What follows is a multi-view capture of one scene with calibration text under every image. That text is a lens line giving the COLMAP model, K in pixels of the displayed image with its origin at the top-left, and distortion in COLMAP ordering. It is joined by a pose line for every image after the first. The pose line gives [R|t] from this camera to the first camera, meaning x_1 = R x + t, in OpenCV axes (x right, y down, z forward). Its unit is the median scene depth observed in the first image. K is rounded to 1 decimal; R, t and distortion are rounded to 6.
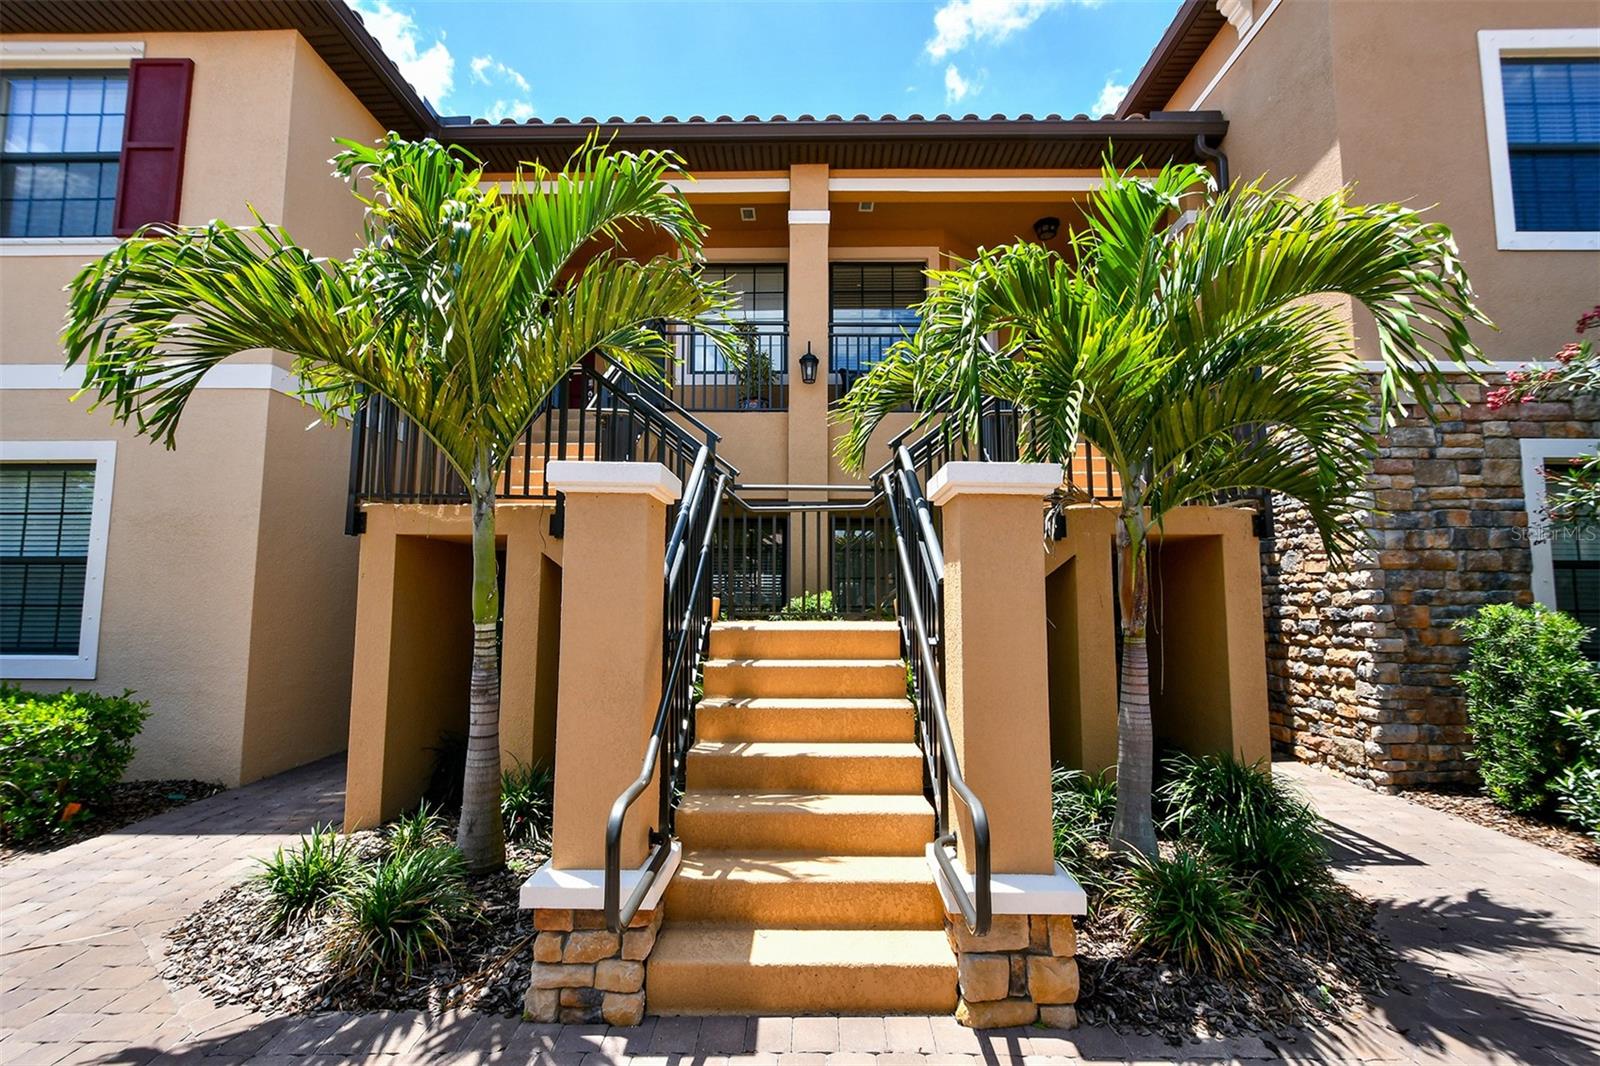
lens RADIAL K [[707.2, 0, 802.4], [0, 707.2, 536.2], [0, 0, 1]] dist [-0.000936, -0.000139]
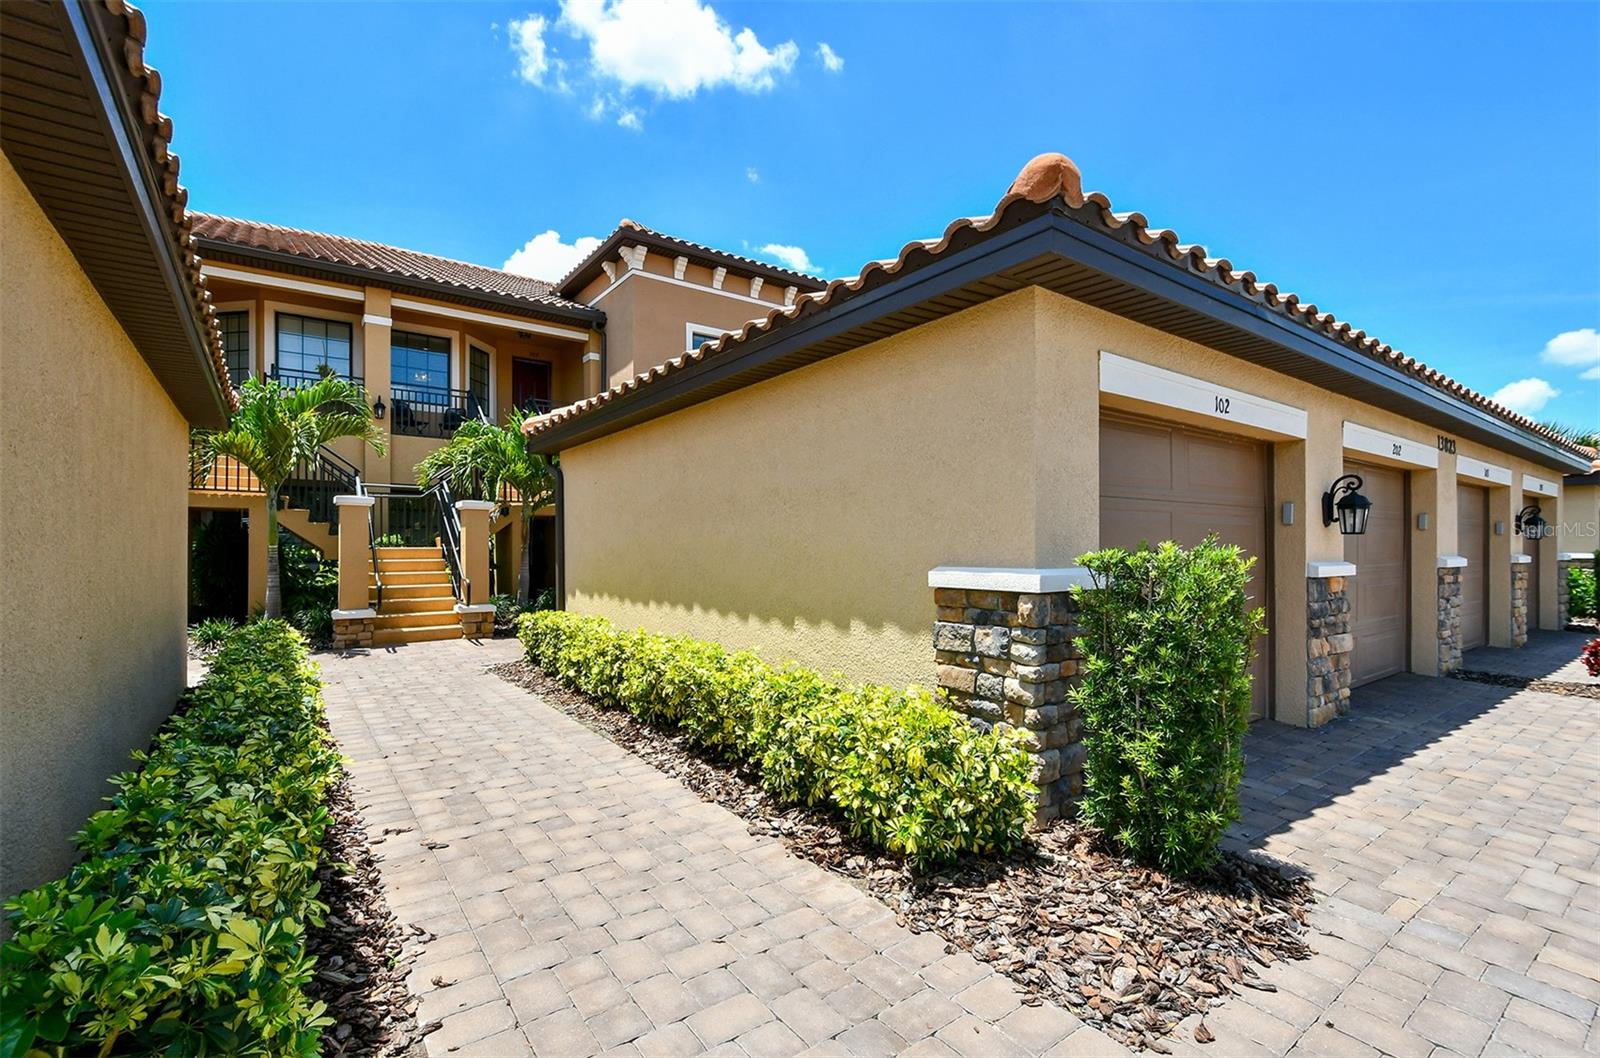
lens RADIAL K [[715.5, 0, 807.1], [0, 715.5, 542.4], [0, 0, 1]] dist [0.001582, 0.000245]
pose [[0.794613, -0.002189, 0.607113, -0.422814], [-0.049759, 0.996394, 0.068720, -0.152122], [-0.605074, -0.084815, 0.791639, -2.047057]]
